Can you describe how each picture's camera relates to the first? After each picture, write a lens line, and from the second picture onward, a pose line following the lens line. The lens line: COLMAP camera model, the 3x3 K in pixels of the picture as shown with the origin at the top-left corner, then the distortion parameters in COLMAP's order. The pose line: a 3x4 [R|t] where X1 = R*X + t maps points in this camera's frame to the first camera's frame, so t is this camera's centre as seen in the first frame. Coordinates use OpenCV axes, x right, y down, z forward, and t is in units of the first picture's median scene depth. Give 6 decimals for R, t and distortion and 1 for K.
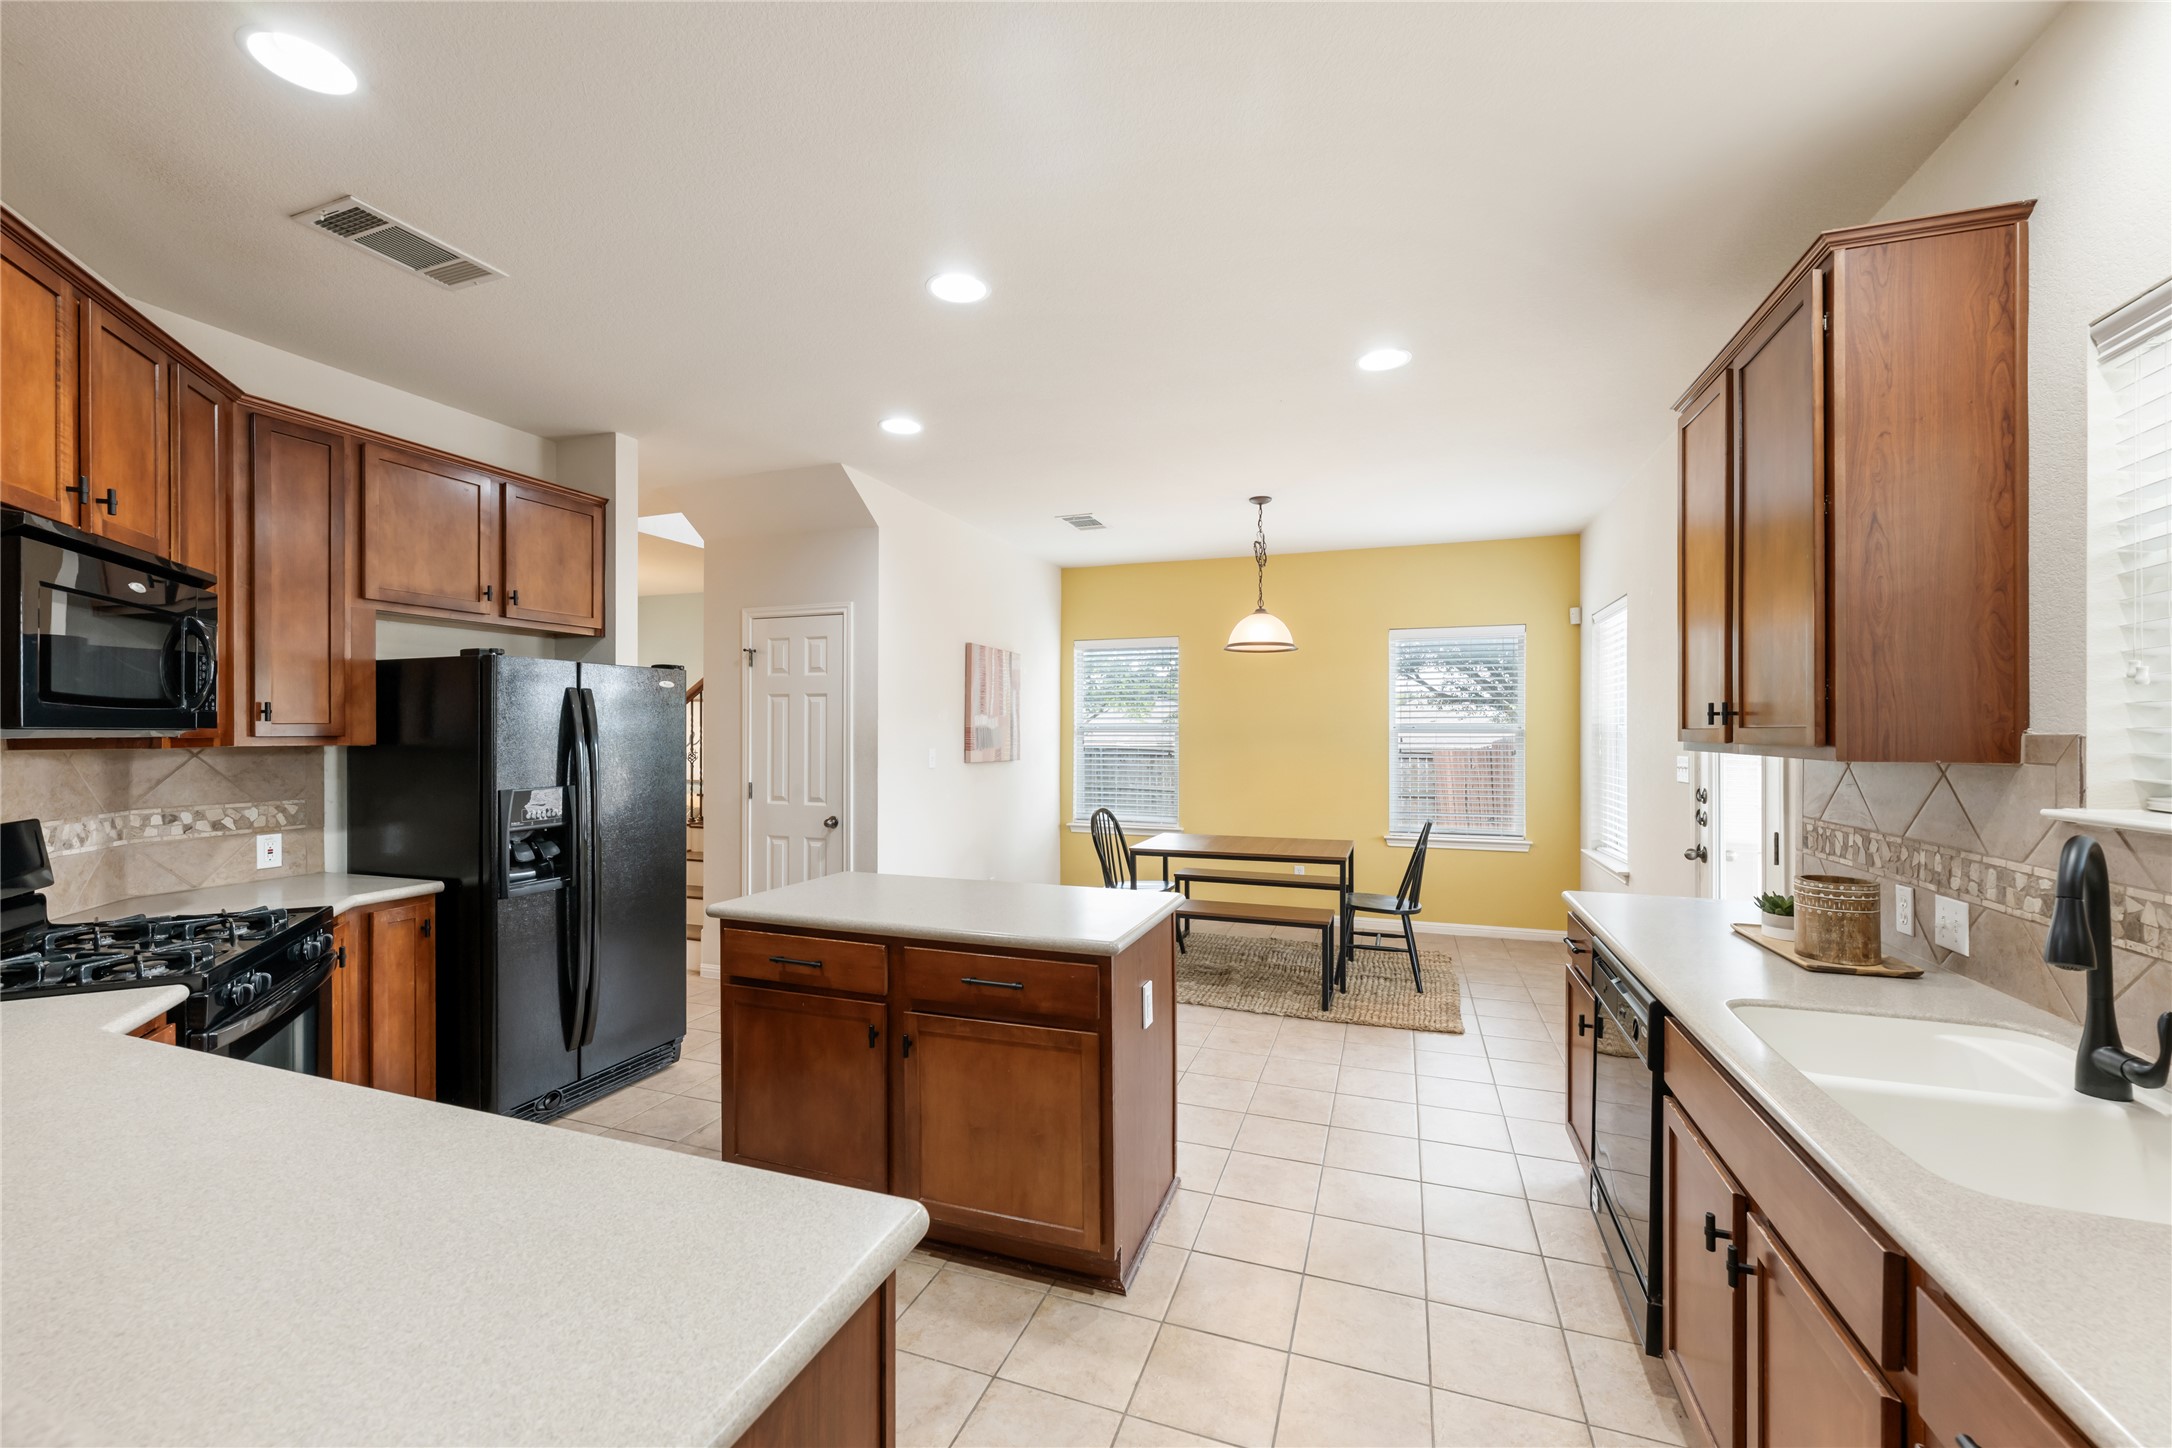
lens RADIAL K [[865.4, 0, 1085.4], [0, 865.4, 731.0], [0, 0, 1]] dist [0.000099, 0.000005]
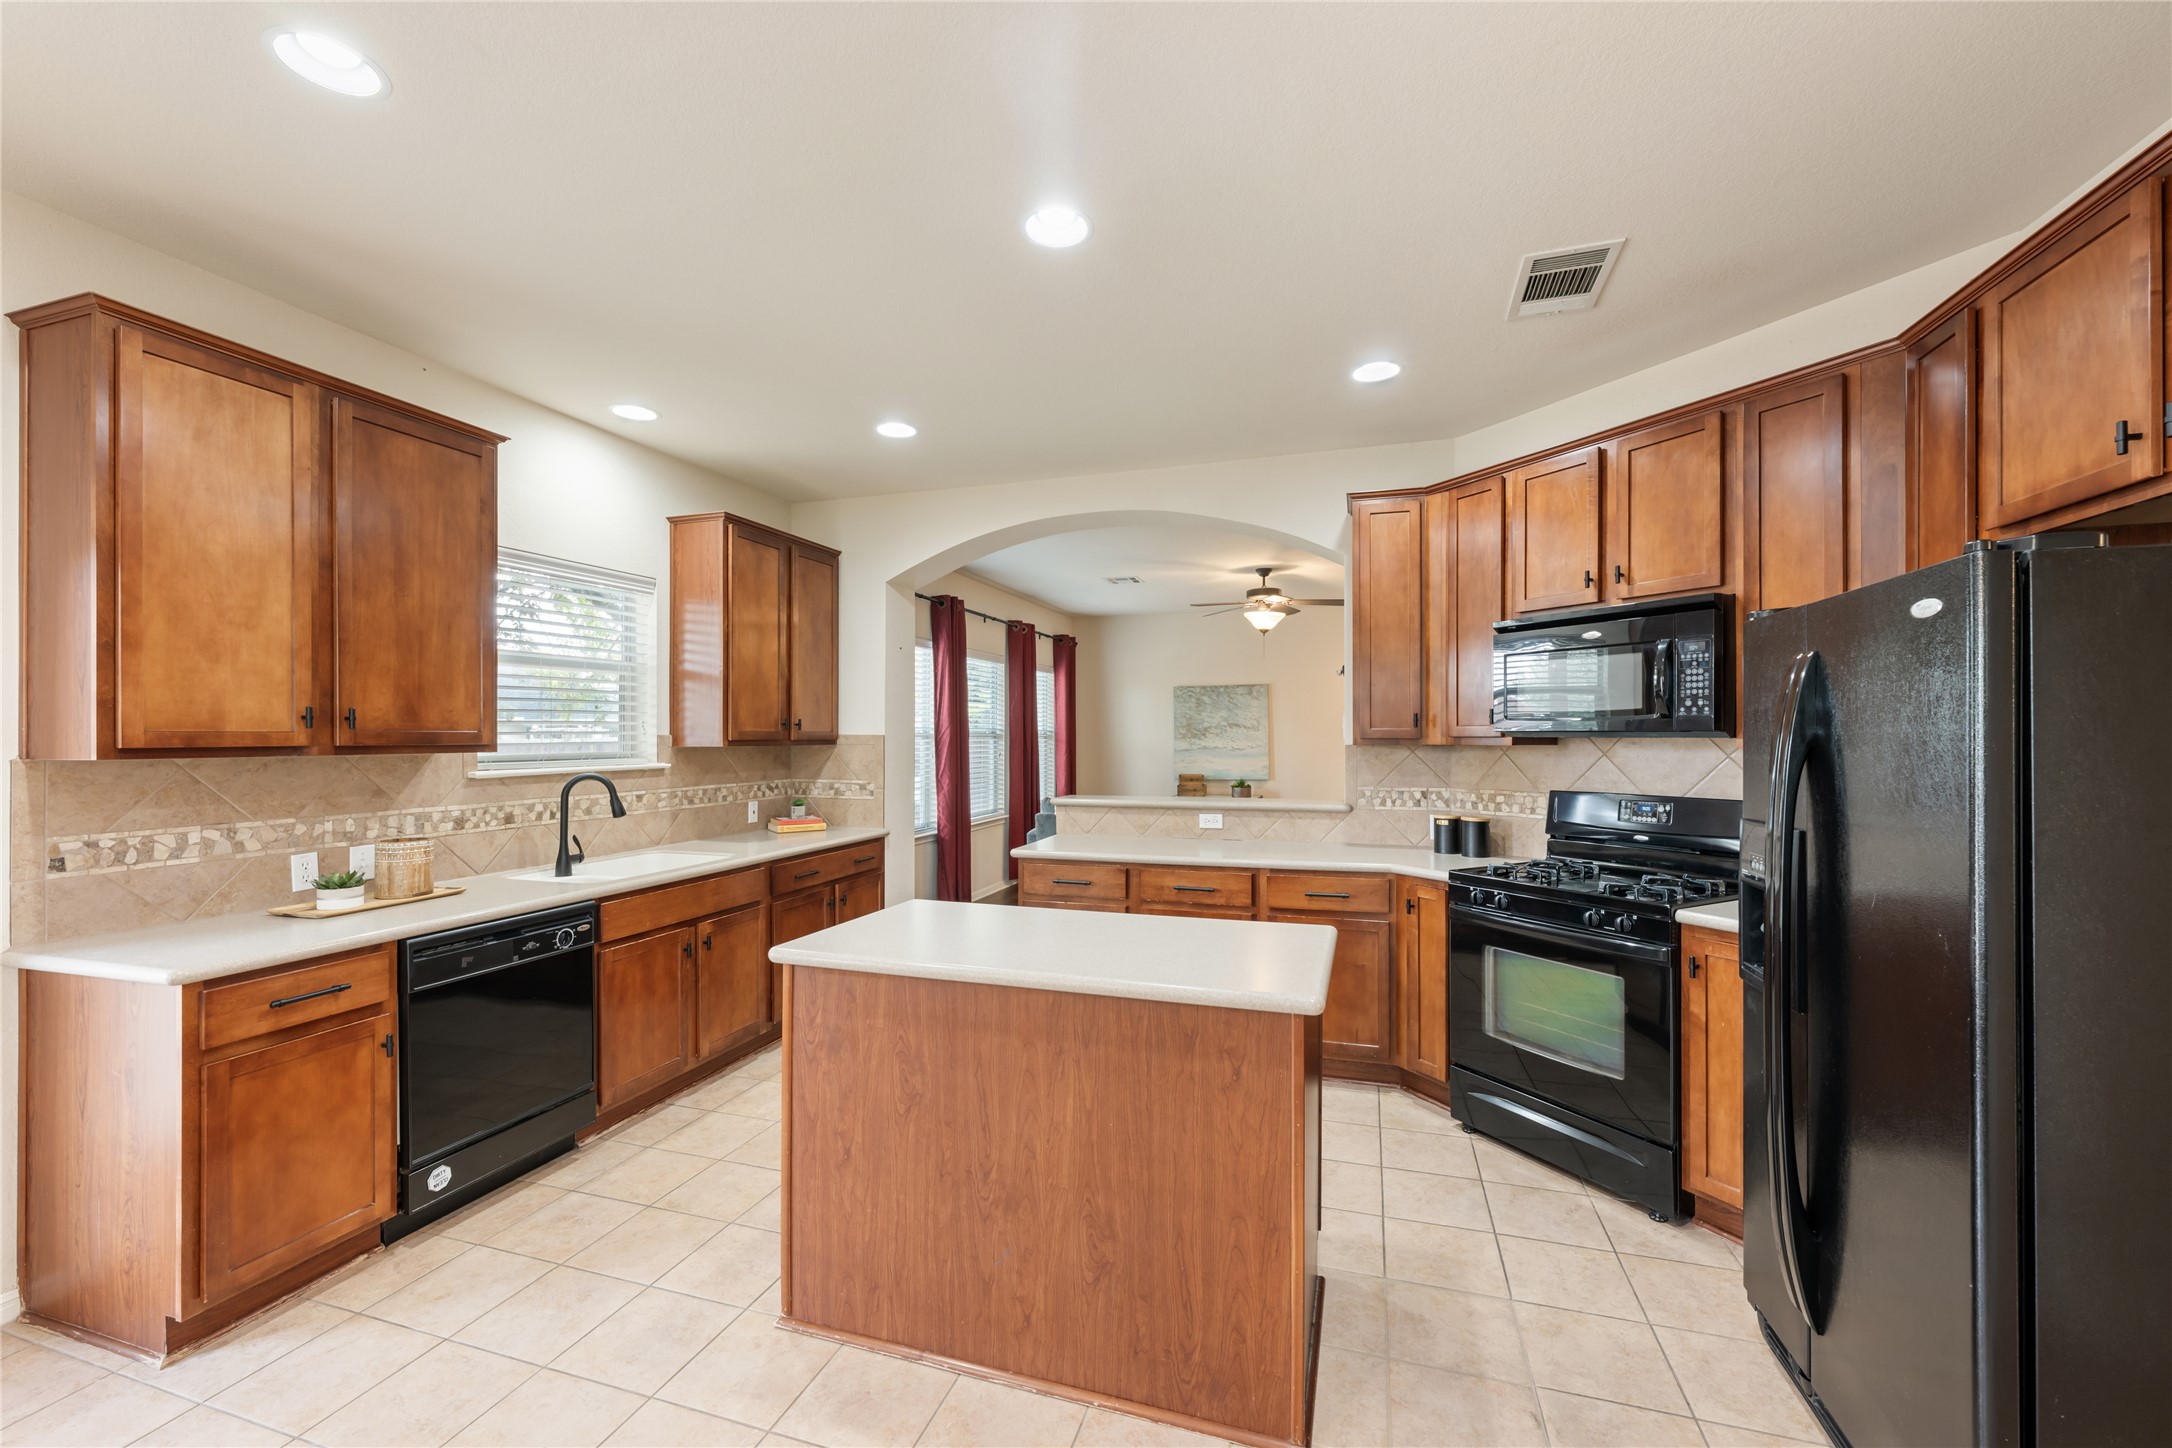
lens RADIAL K [[865.4, 0, 1089.5], [0, 865.4, 731.6], [0, 0, 1]] dist [0.000099, 0.000005]
pose [[-0.999593, 0.004477, -0.028165, -0.217556], [0.004588, 0.999982, -0.003883, 0.006392], [0.028147, -0.004011, -0.999596, 2.523995]]
